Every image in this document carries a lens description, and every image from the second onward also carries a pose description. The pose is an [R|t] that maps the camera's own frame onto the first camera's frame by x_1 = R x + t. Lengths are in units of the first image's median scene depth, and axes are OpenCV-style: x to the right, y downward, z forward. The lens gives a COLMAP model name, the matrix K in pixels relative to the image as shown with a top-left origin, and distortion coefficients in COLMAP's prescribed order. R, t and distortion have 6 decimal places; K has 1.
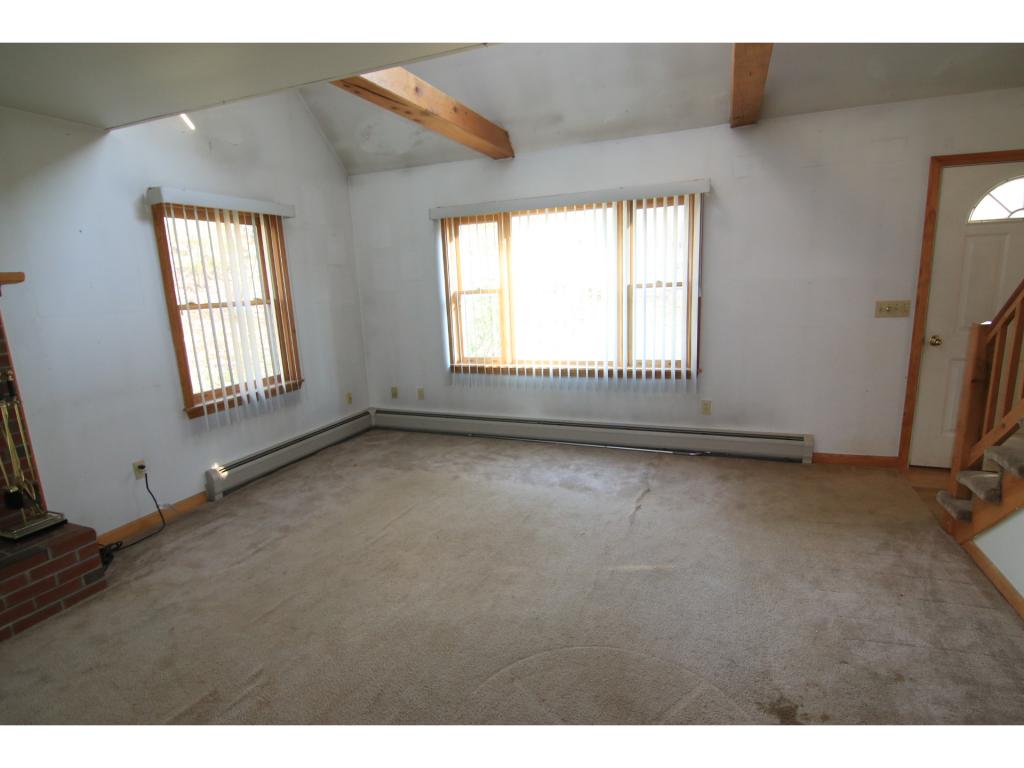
lens RADIAL K [[520.0, 0, 510.1], [0, 520.0, 385.2], [0, 0, 1]] dist [-0.002697, -0.011144]
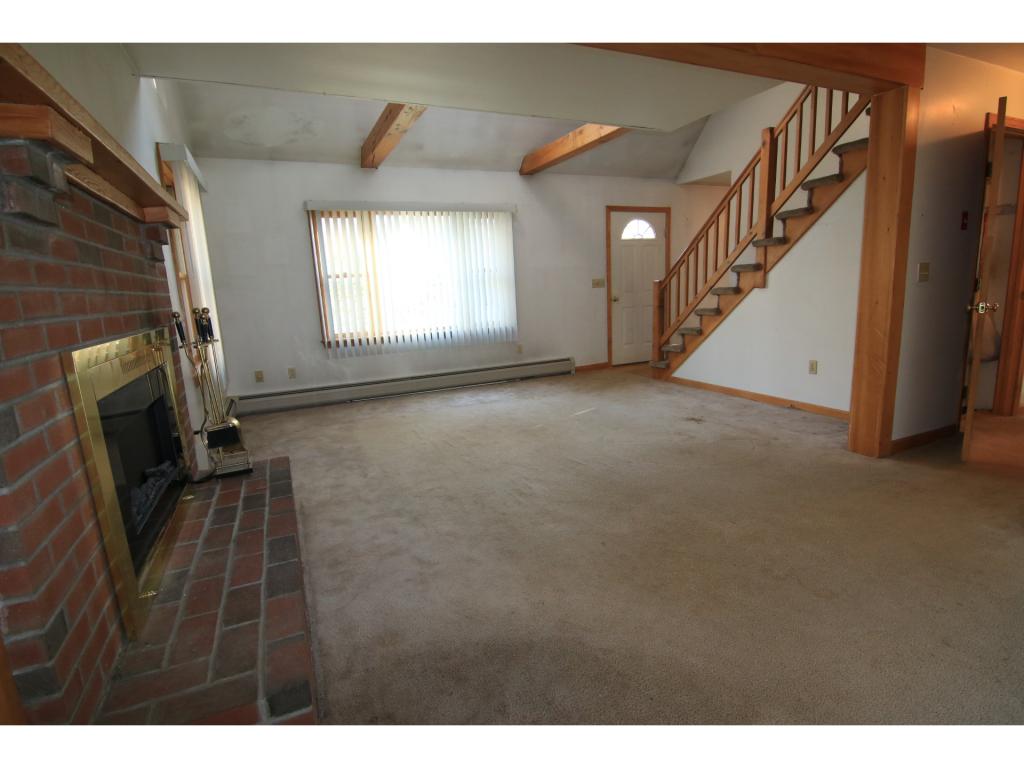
lens RADIAL K [[520.0, 0, 510.1], [0, 520.0, 385.2], [0, 0, 1]] dist [-0.002697, -0.011144]
pose [[0.692758, -0.126576, 0.709975, -0.832089], [0.162264, 0.986591, 0.017562, 0.127652], [-0.702678, 0.103038, 0.704008, -0.073109]]
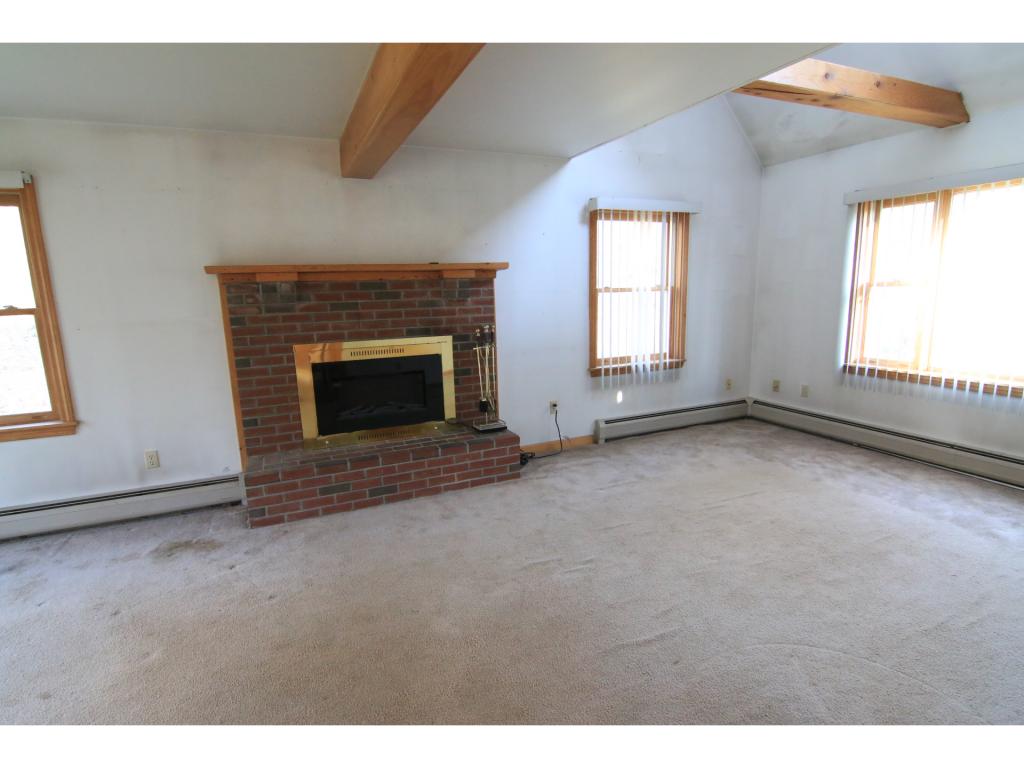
lens RADIAL K [[520.0, 0, 510.1], [0, 520.0, 385.2], [0, 0, 1]] dist [-0.002697, -0.011144]
pose [[0.719278, 0.150742, -0.678171, 0.110393], [-0.141711, 0.987487, 0.069195, 0.022866], [0.680116, 0.046334, 0.731639, -0.078335]]
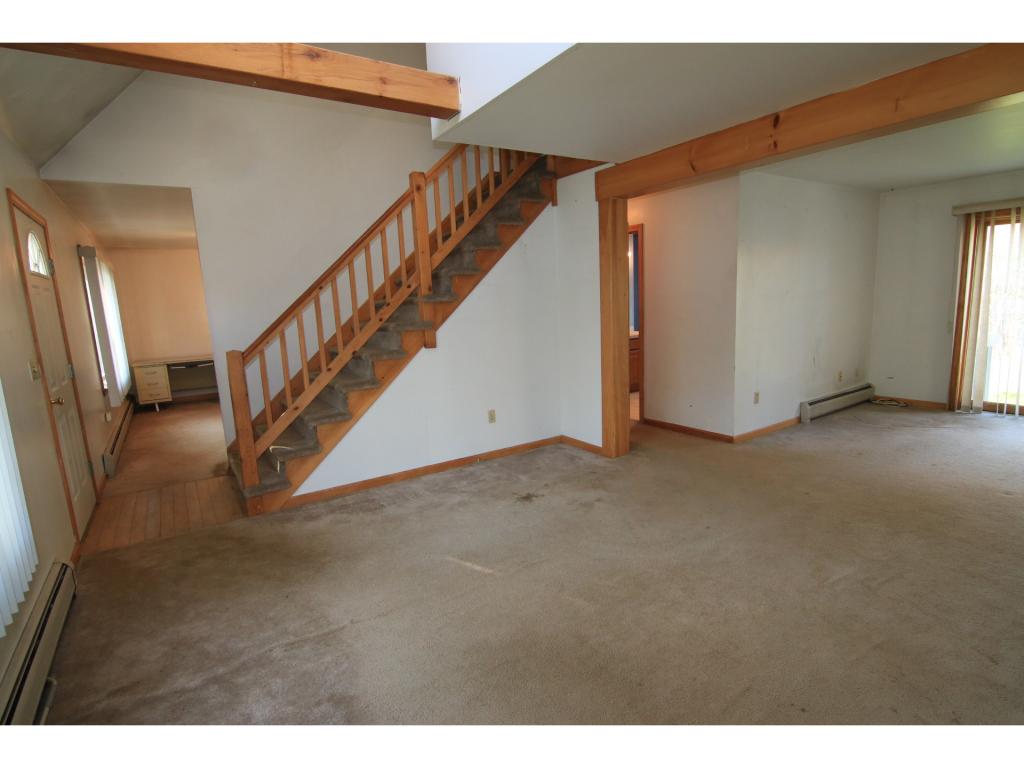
lens RADIAL K [[520.0, 0, 510.1], [0, 520.0, 385.2], [0, 0, 1]] dist [-0.002697, -0.011144]
pose [[-0.821254, -0.012646, 0.570422, -0.284017], [0.191517, 0.935640, 0.296476, -0.203074], [-0.537459, 0.352728, -0.765977, 1.138629]]
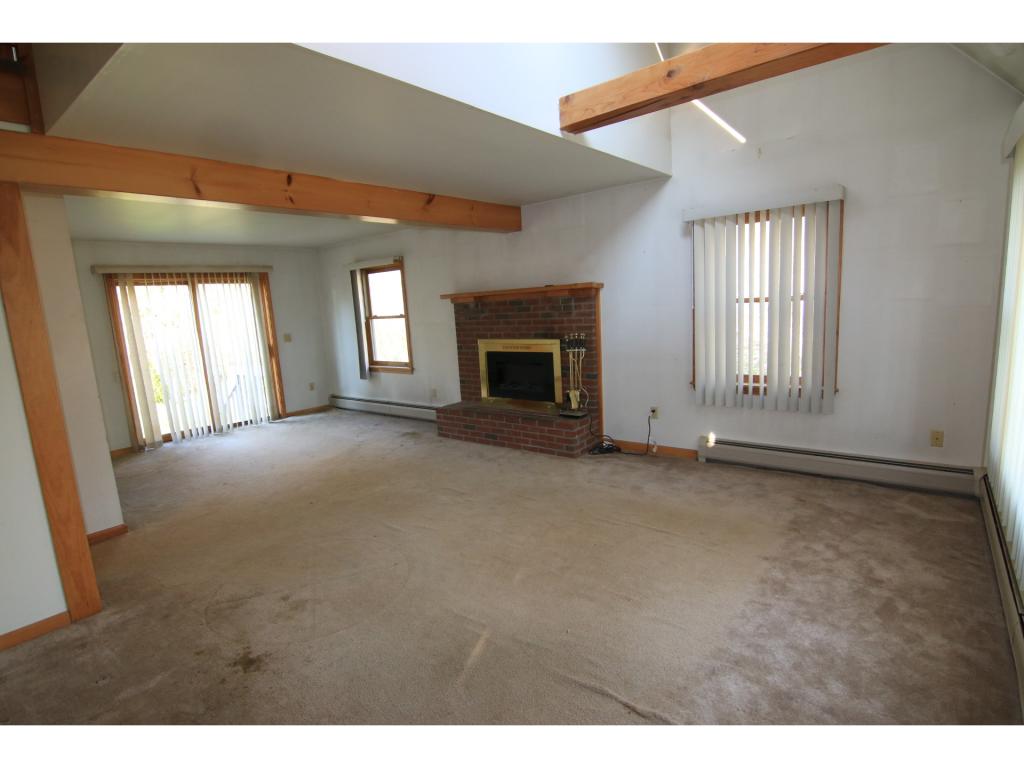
lens RADIAL K [[520.0, 0, 510.1], [0, 520.0, 385.2], [0, 0, 1]] dist [-0.002697, -0.011144]
pose [[-0.286433, 0.211934, -0.934366, 0.639783], [-0.118172, 0.959967, 0.253967, -0.200016], [0.950785, 0.183161, -0.249921, 0.824519]]
